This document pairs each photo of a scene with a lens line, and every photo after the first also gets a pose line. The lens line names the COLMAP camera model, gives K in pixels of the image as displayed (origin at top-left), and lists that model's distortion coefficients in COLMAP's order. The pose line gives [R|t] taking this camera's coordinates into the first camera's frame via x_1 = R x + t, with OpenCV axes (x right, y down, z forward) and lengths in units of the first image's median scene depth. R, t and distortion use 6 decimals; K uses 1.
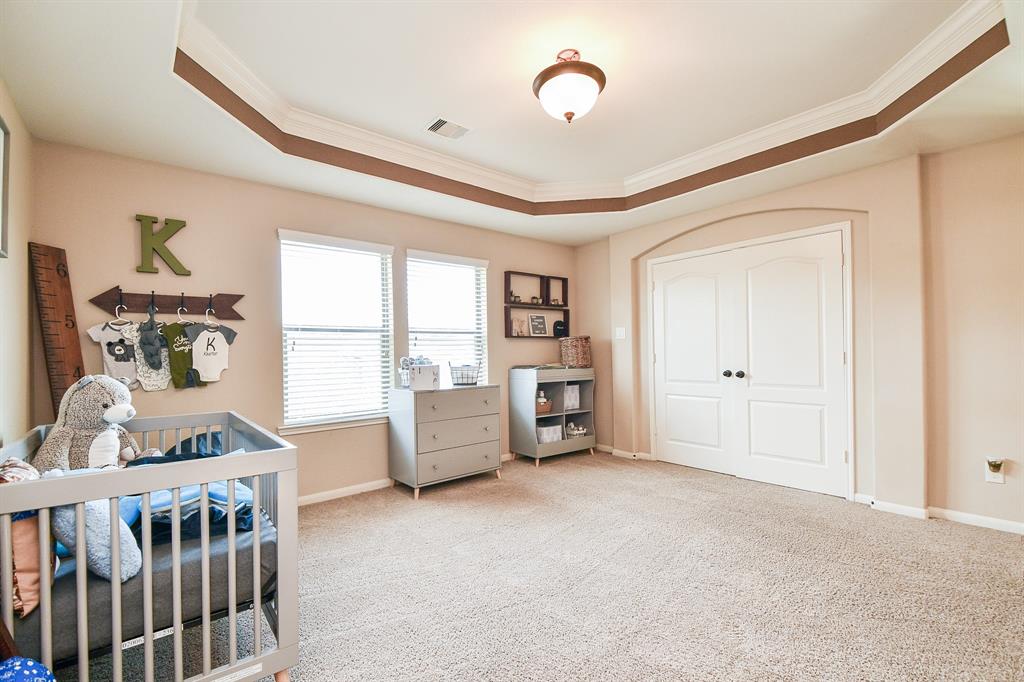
lens RADIAL K [[450.0, 0, 511.7], [0, 450.0, 351.4], [0, 0, 1]] dist [0.015577, -0.007893]
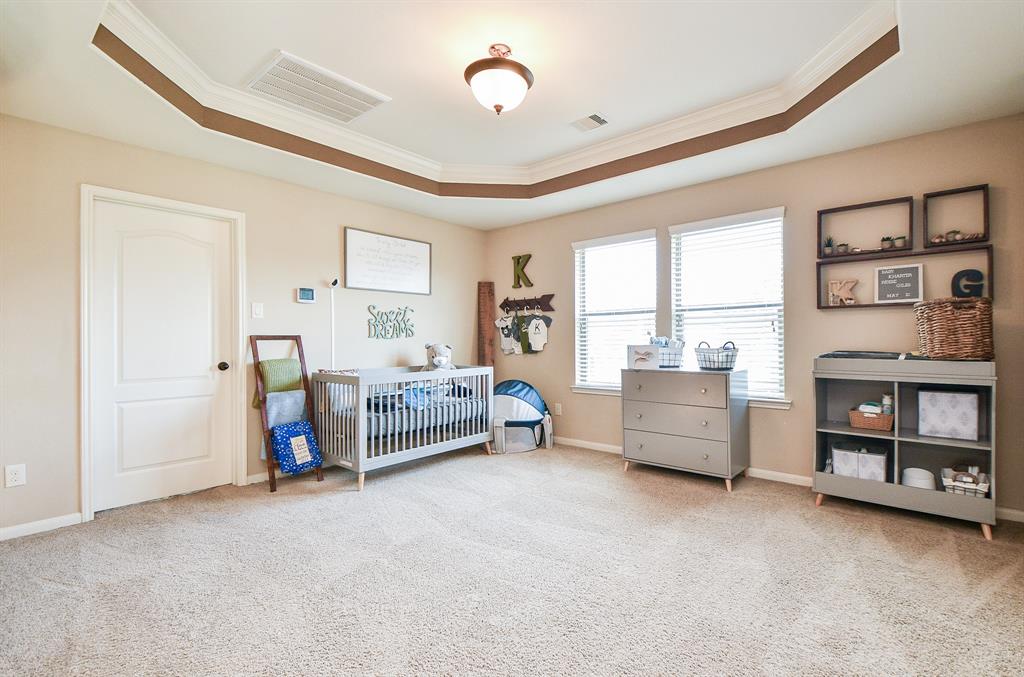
lens RADIAL K [[450.0, 0, 511.7], [0, 450.0, 336.3], [0, 0, 1]] dist [0.015577, -0.007893]
pose [[0.170054, 0.009876, -0.985385, 0.848475], [0.011469, 0.999862, 0.012000, -0.004363], [0.985368, -0.013342, 0.169917, 0.605446]]
